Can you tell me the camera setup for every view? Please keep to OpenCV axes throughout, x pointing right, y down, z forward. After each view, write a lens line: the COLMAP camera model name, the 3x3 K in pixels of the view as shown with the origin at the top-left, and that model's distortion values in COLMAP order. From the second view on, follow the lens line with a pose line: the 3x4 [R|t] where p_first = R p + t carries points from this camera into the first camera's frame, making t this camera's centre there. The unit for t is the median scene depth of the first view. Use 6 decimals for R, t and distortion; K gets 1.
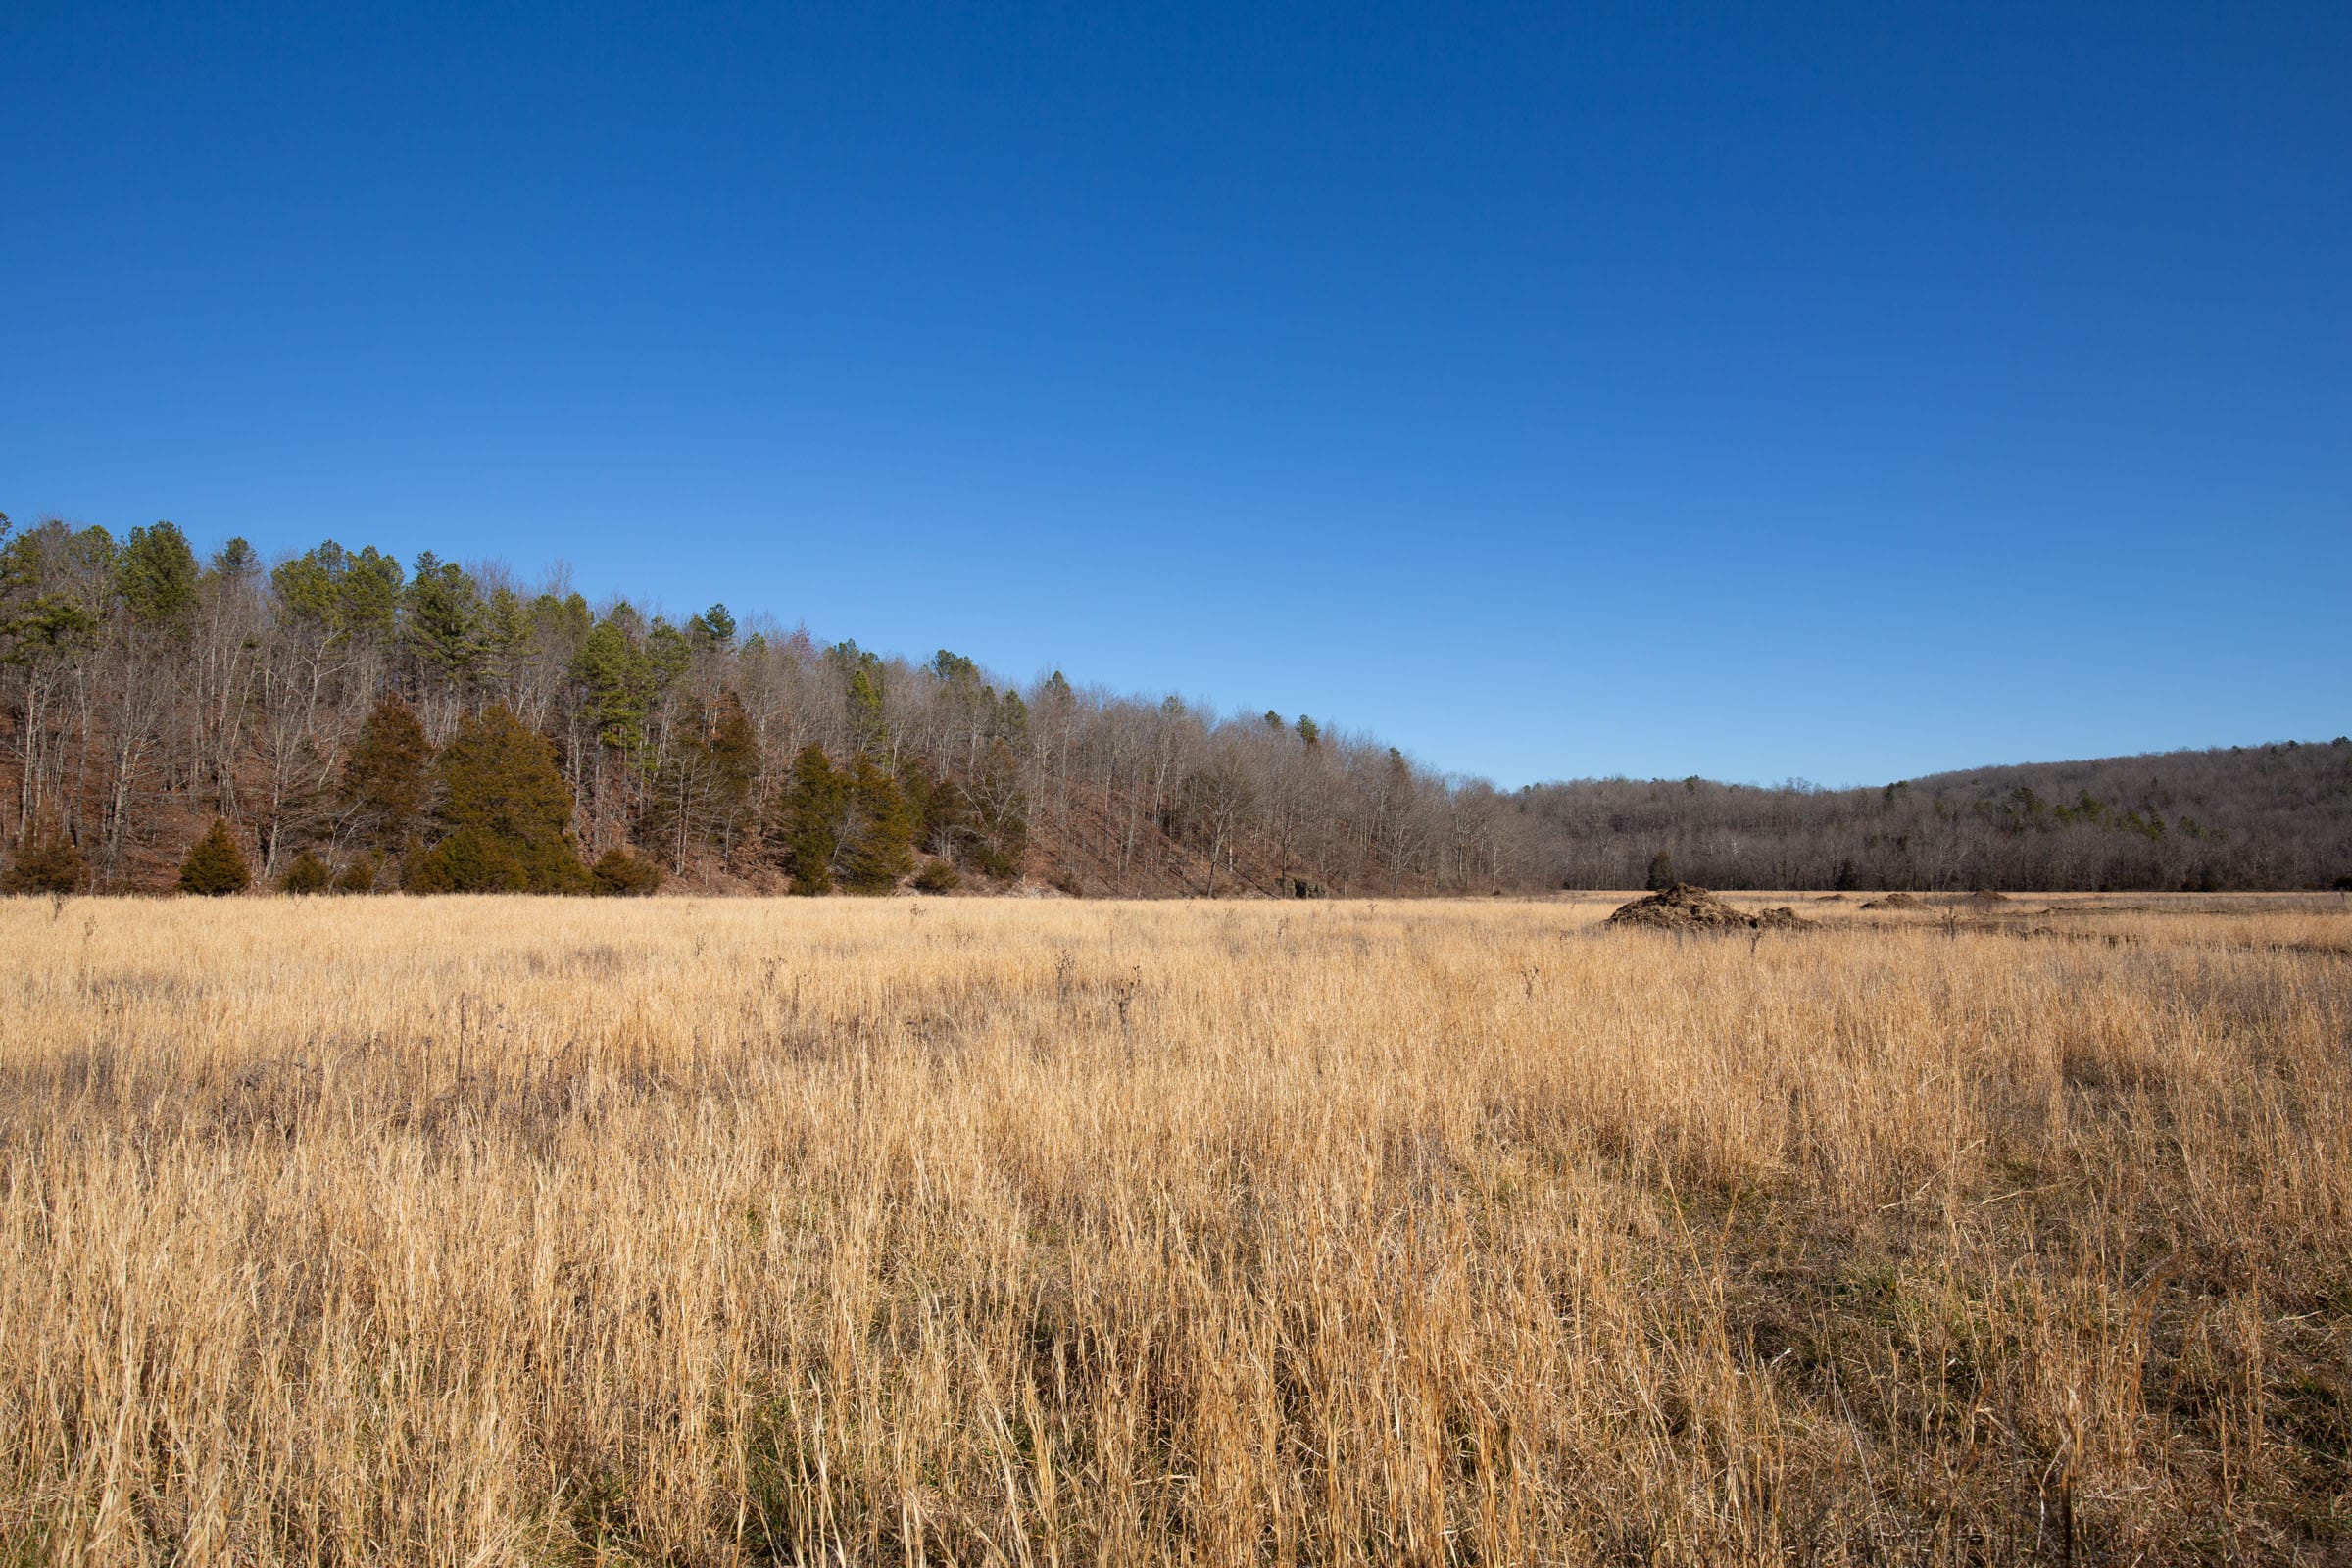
lens RADIAL K [[1205.8, 0, 1145.3], [0, 1205.8, 768.1], [0, 0, 1]] dist [-0.021896, 0.003709]
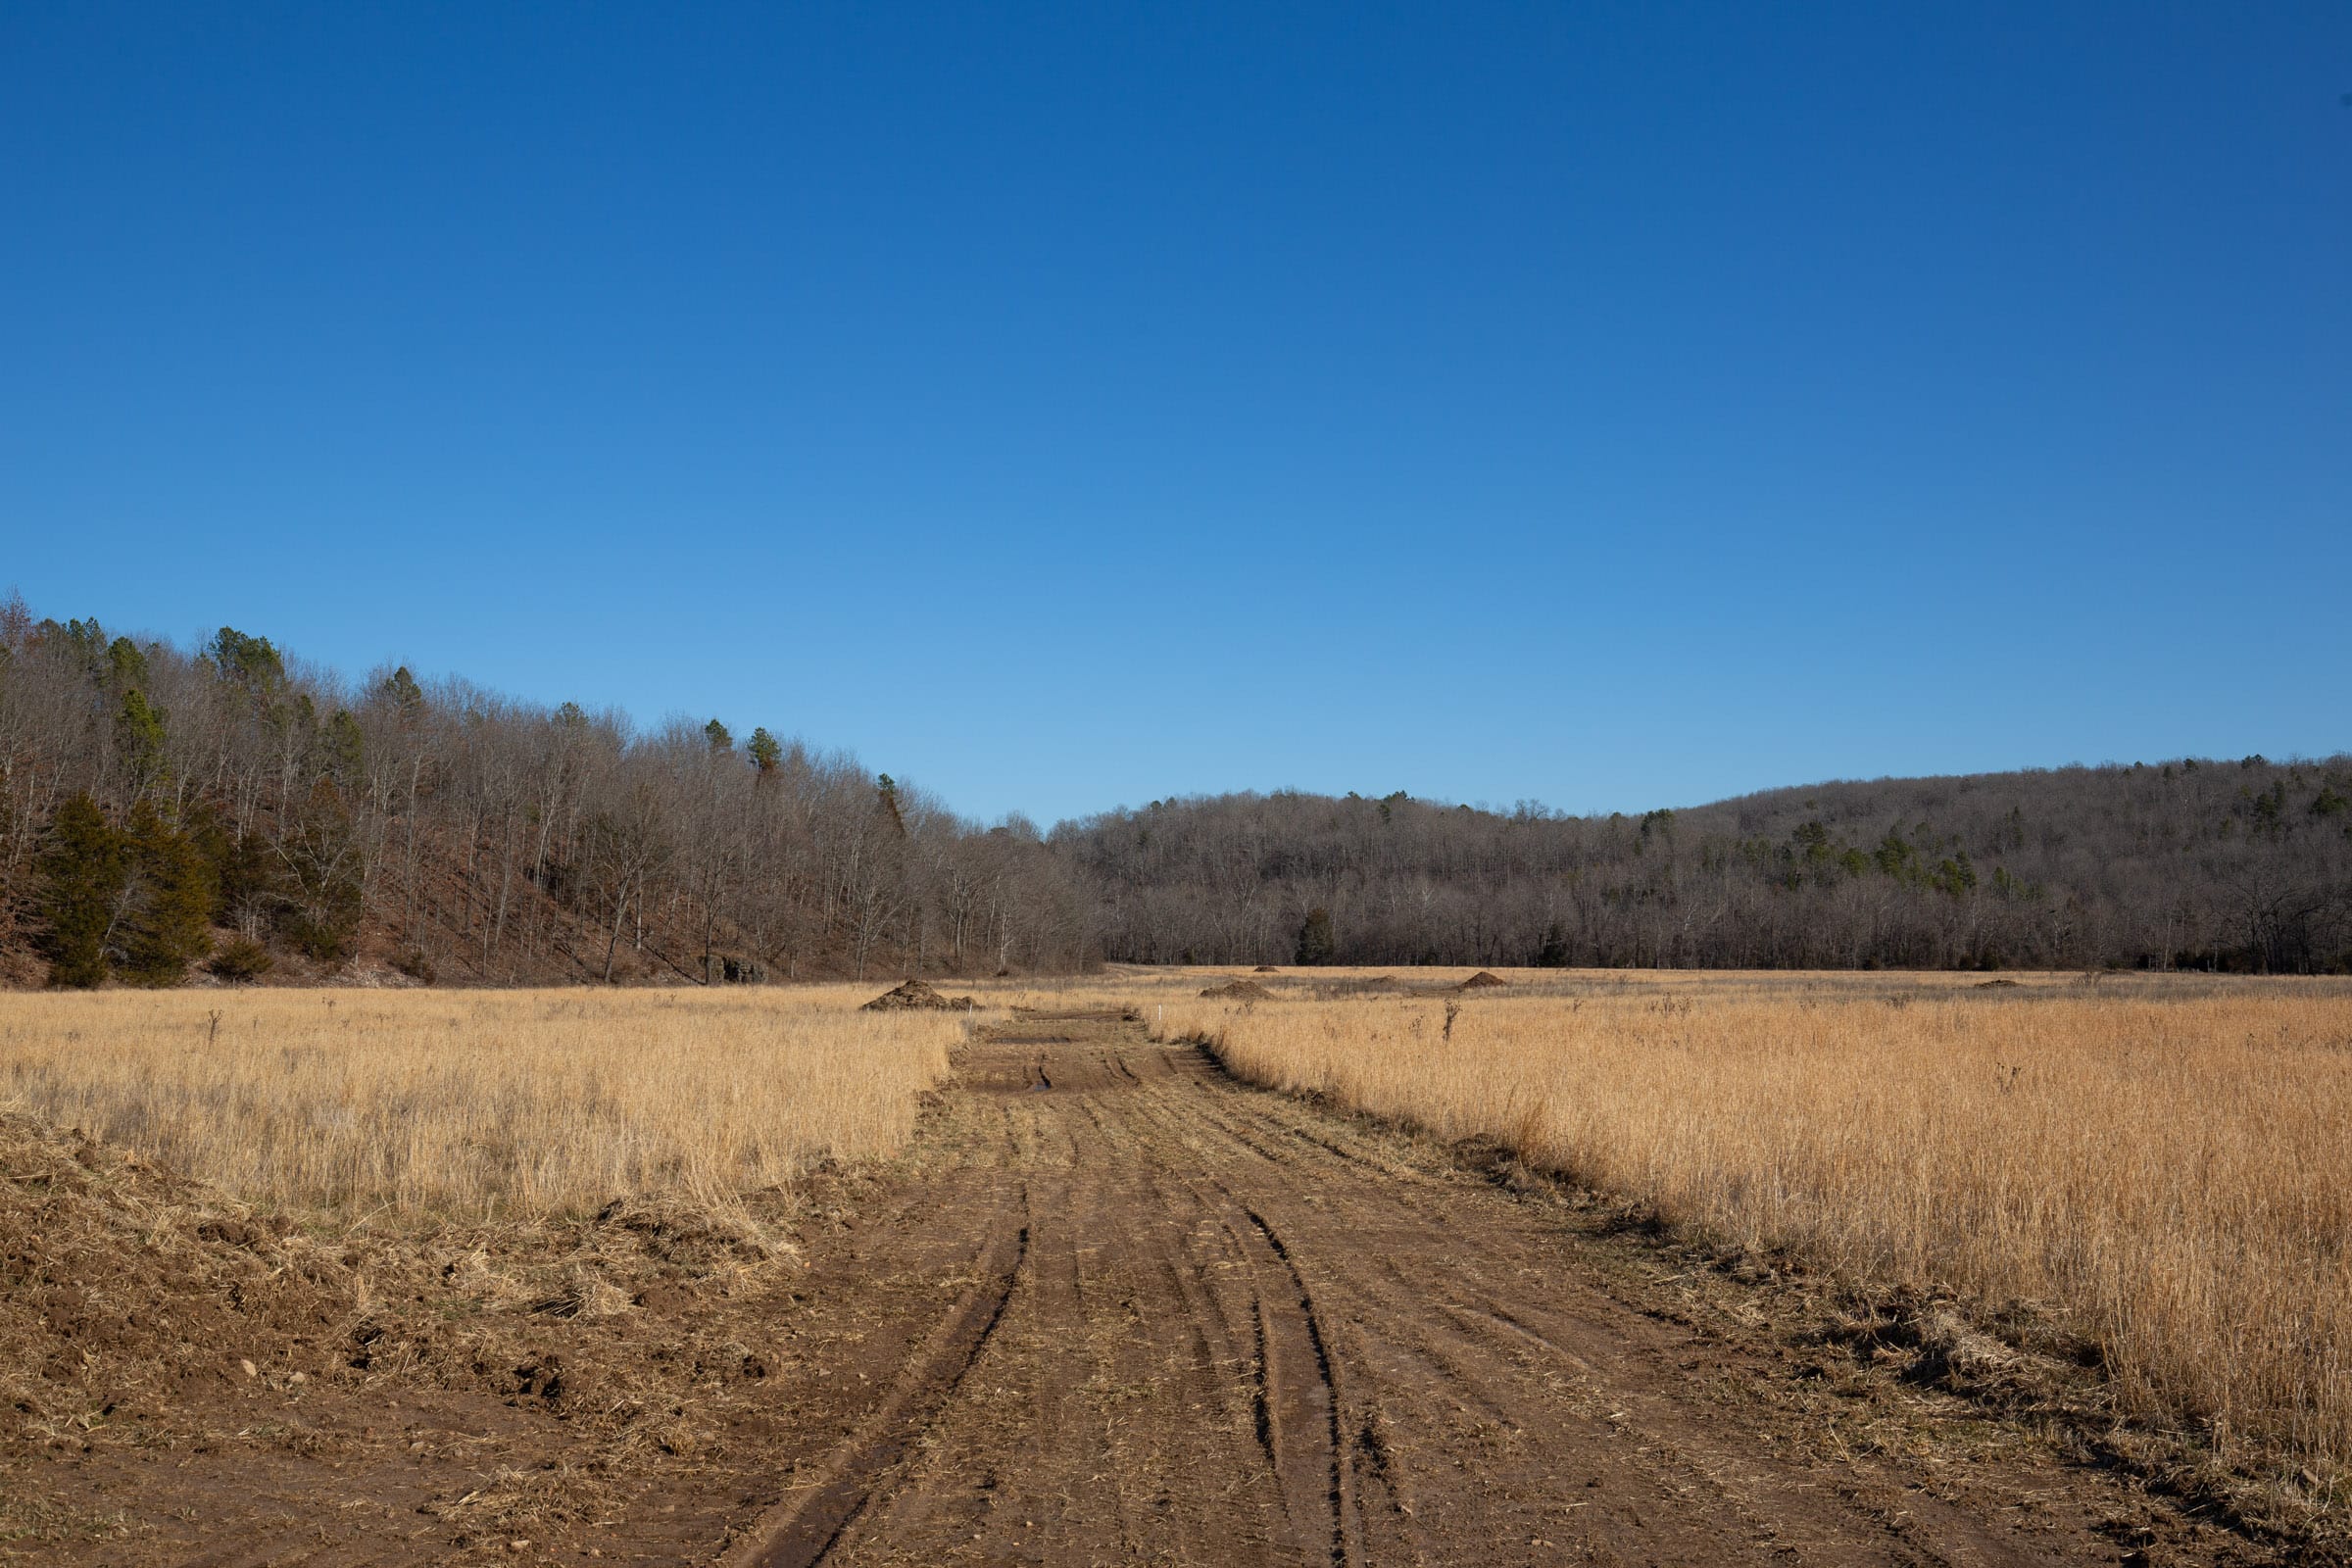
lens RADIAL K [[2429.1, 0, 1174.1], [0, 2429.1, 763.0], [0, 0, 1]] dist [0.044754, 0.000000]
pose [[0.968948, 0.018581, 0.246564, 0.020601], [-0.023939, 0.999538, 0.018751, -0.084081], [-0.246102, -0.024071, 0.968945, -0.706595]]
